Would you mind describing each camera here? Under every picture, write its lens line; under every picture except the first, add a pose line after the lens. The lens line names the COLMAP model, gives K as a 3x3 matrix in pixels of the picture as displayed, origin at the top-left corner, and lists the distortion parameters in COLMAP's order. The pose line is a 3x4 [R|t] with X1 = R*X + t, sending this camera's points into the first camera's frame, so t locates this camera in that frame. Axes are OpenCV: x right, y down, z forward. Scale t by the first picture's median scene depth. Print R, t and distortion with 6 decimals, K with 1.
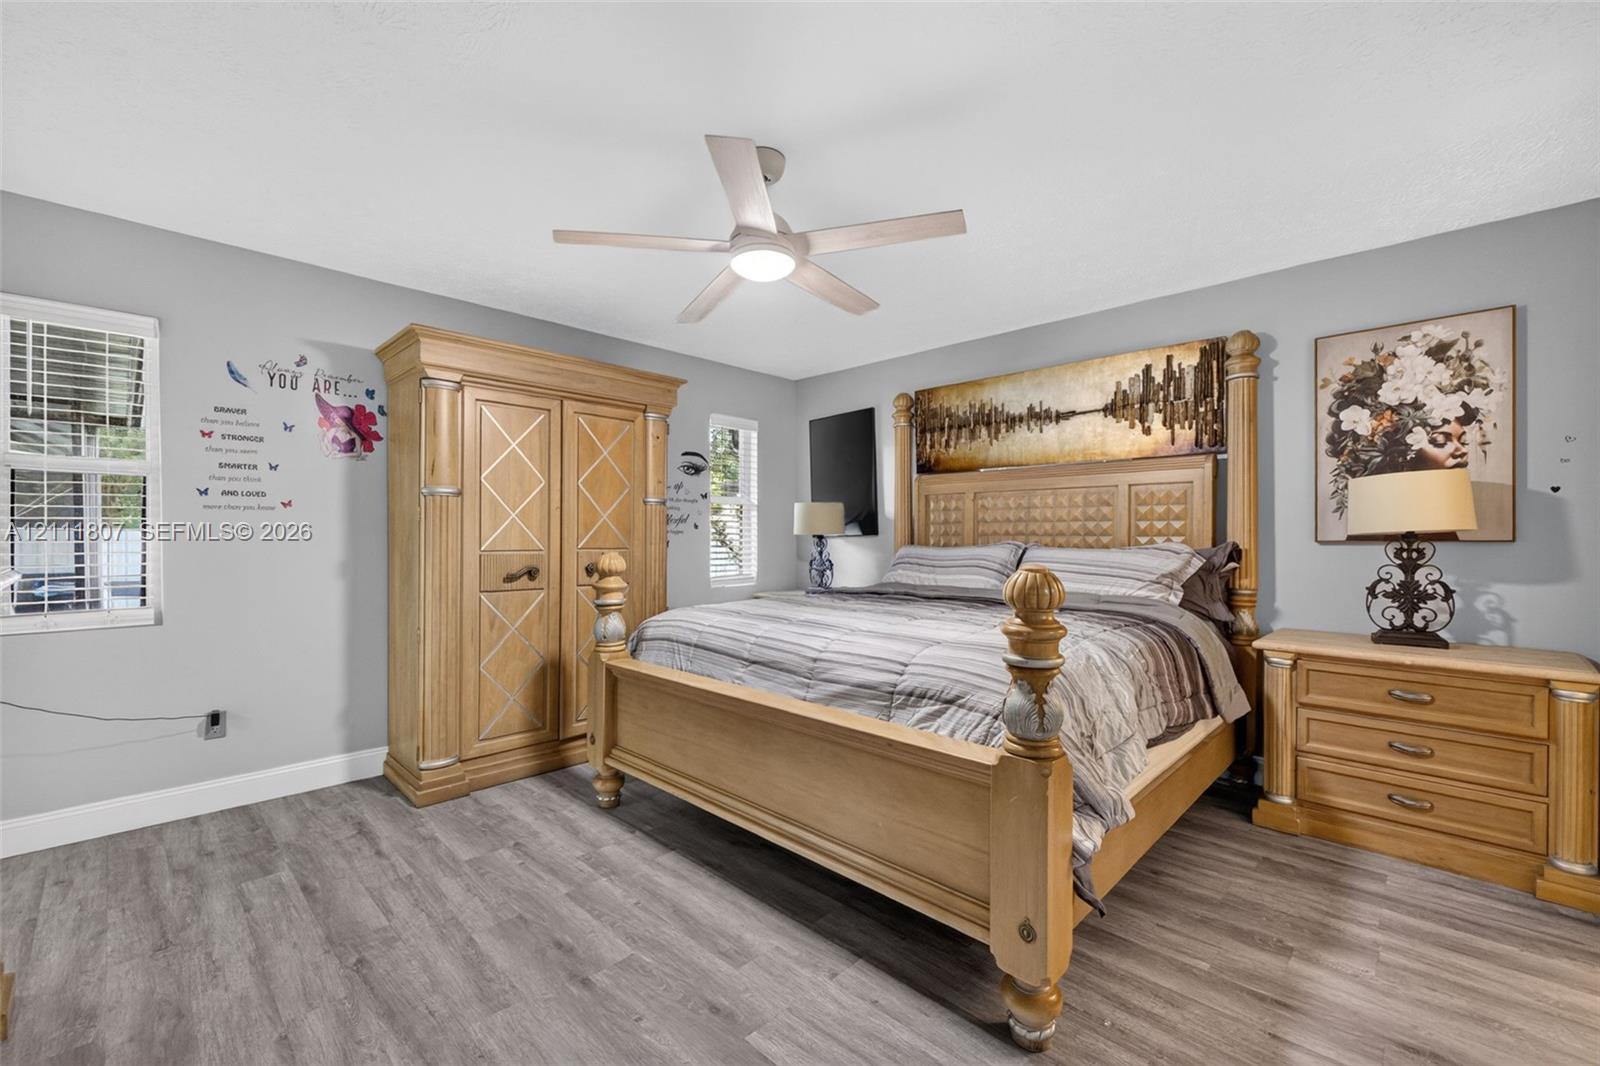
lens RADIAL K [[666.6, 0, 802.4], [0, 666.6, 533.8], [0, 0, 1]] dist [-0.000424, -0.000459]
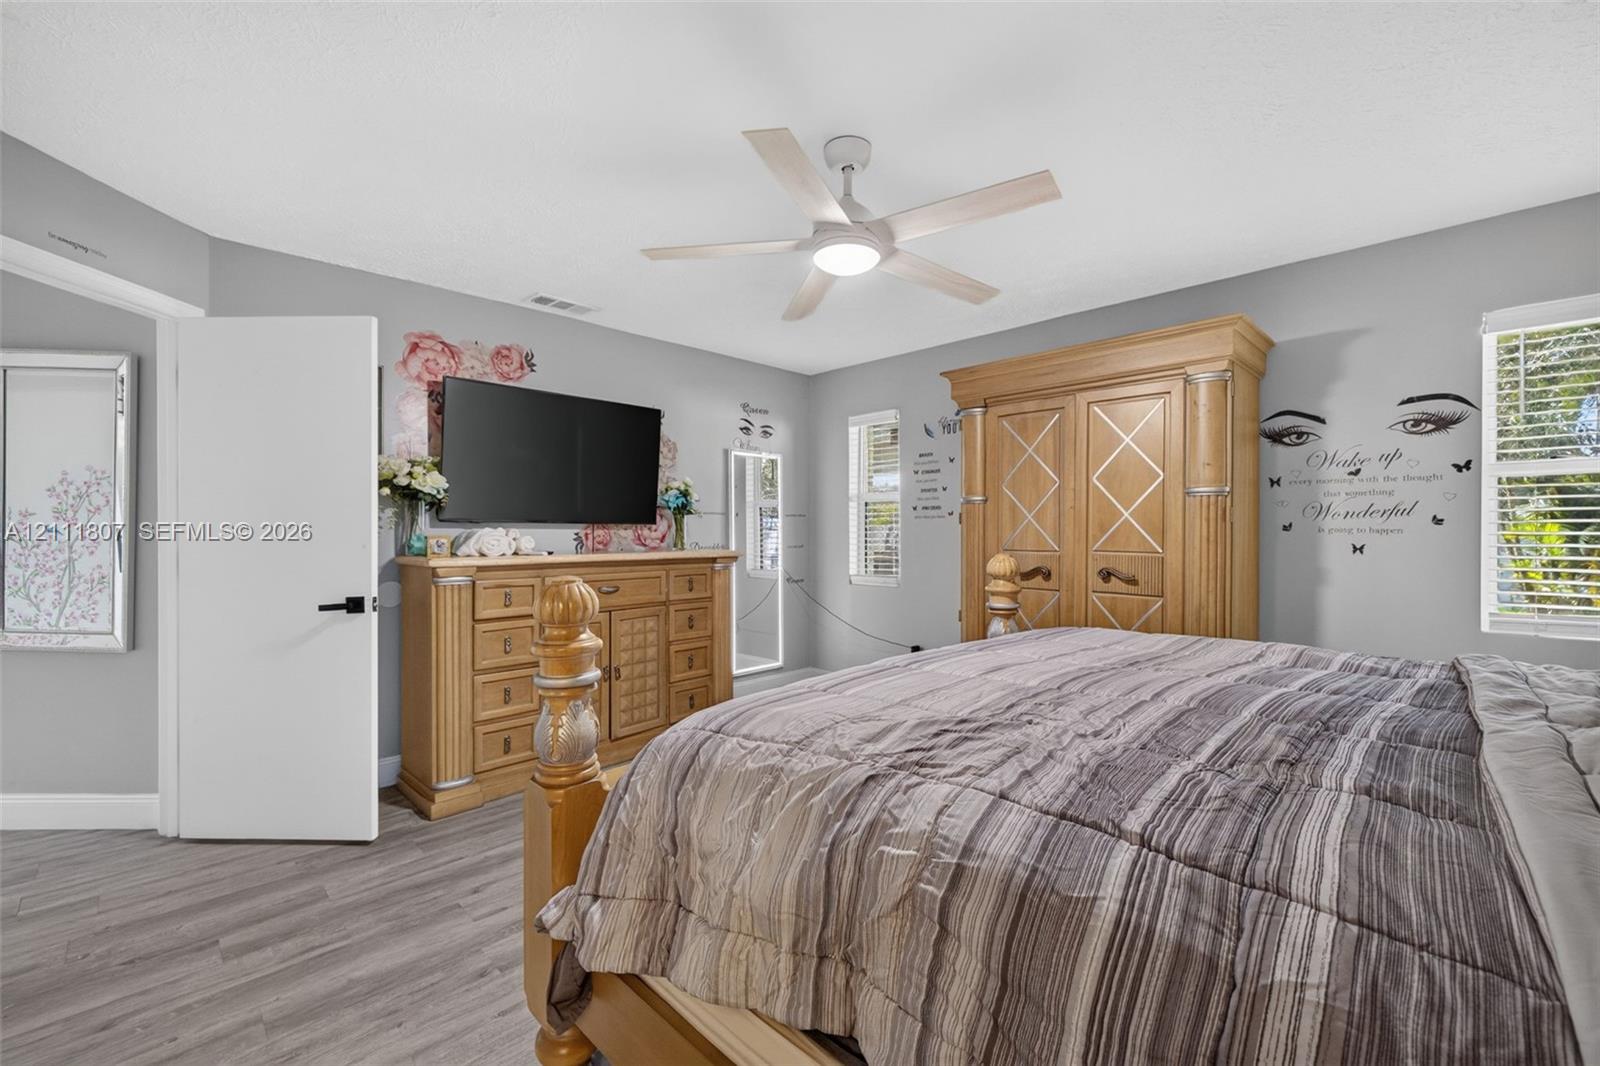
lens RADIAL K [[666.6, 0, 802.4], [0, 666.6, 533.8], [0, 0, 1]] dist [-0.000424, -0.000459]
pose [[-0.012080, 0.000678, -0.999927, 0.610142], [0.003679, 0.999993, 0.000634, -0.003095], [0.999920, -0.003671, -0.012083, 0.640067]]
